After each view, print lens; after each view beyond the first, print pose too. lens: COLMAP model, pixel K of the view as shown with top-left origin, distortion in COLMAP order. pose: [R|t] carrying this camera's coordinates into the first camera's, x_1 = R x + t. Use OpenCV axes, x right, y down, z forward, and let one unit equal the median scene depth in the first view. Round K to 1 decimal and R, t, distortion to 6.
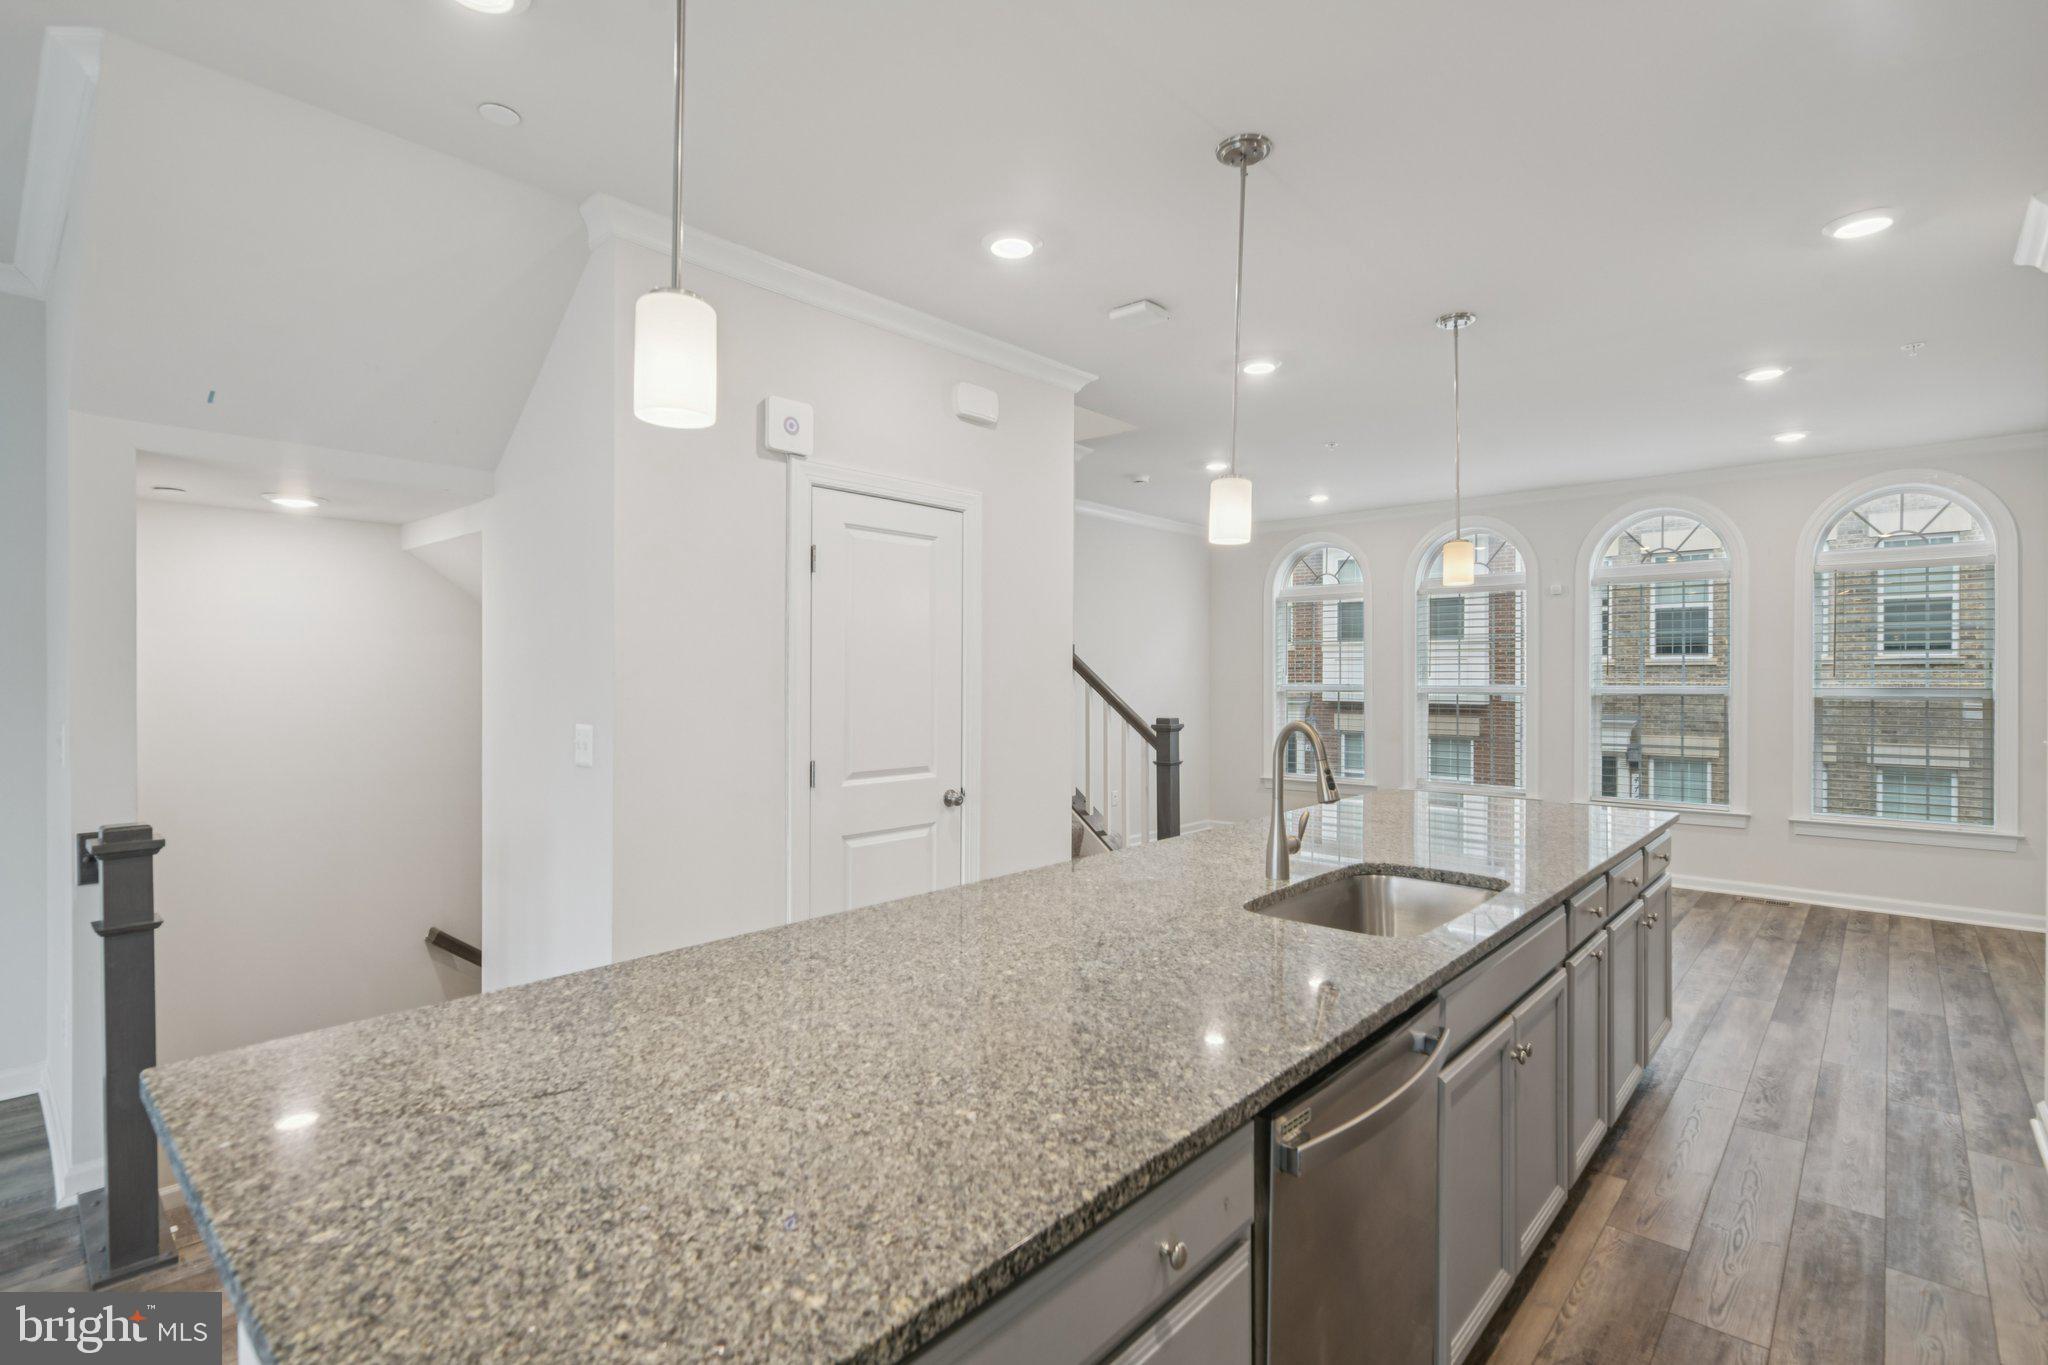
lens RADIAL K [[958.0, 0, 1036.6], [0, 958.0, 686.8], [0, 0, 1]] dist [0.004605, -0.000728]
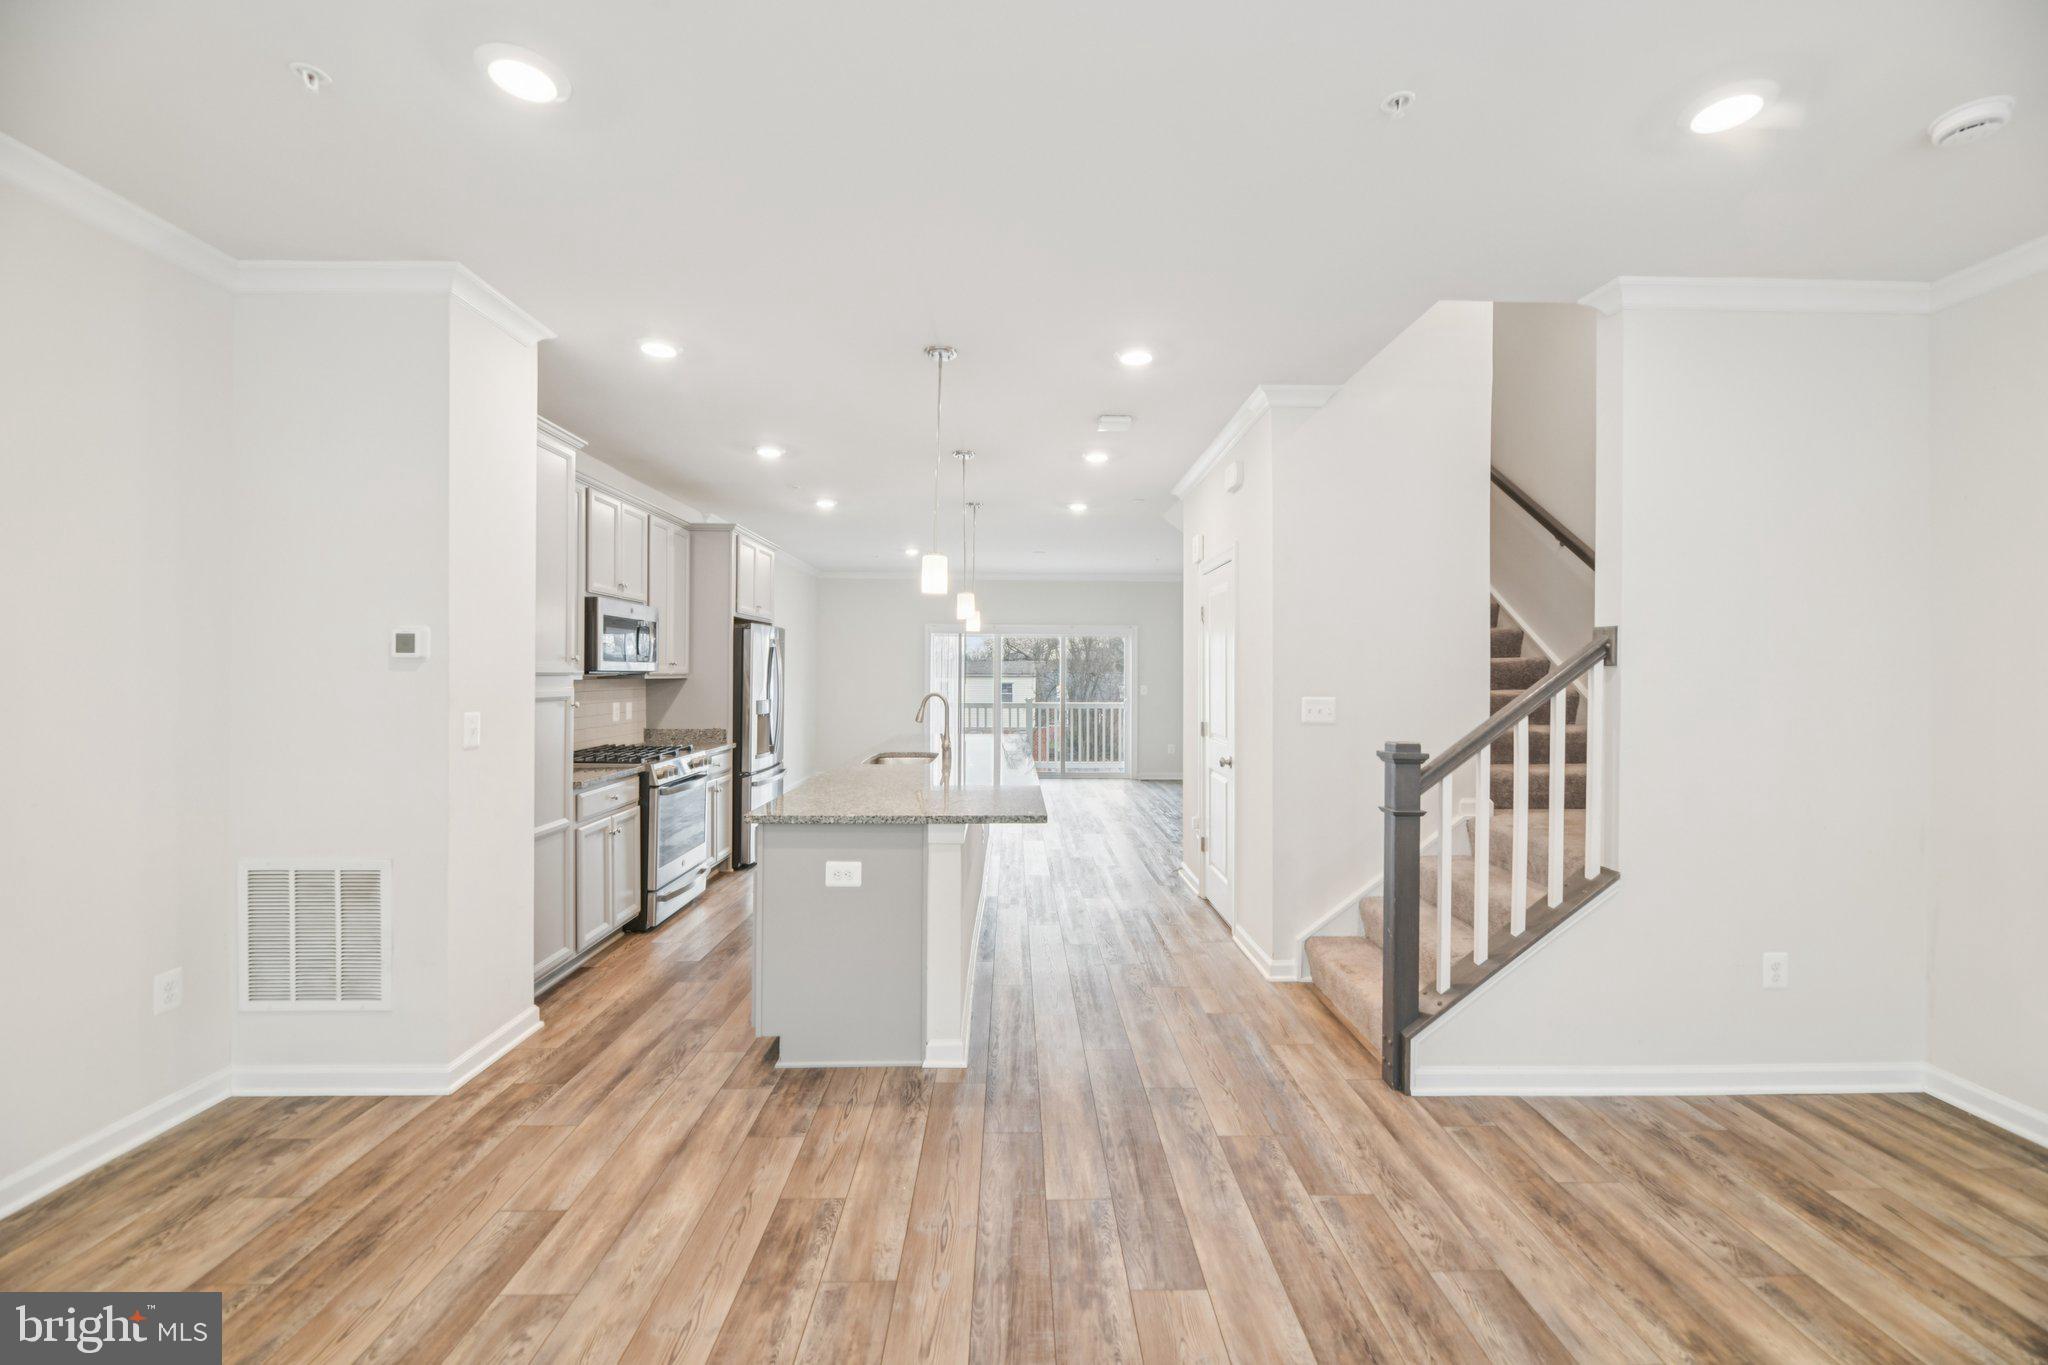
lens RADIAL K [[829.8, 0, 1037.1], [0, 829.8, 671.7], [0, 0, 1]] dist [0.000391, -0.002232]
pose [[-0.727656, -0.006132, -0.685915, 0.550141], [-0.013559, 0.999893, 0.005445, -0.010541], [0.685808, 0.013262, -0.727662, 0.967491]]
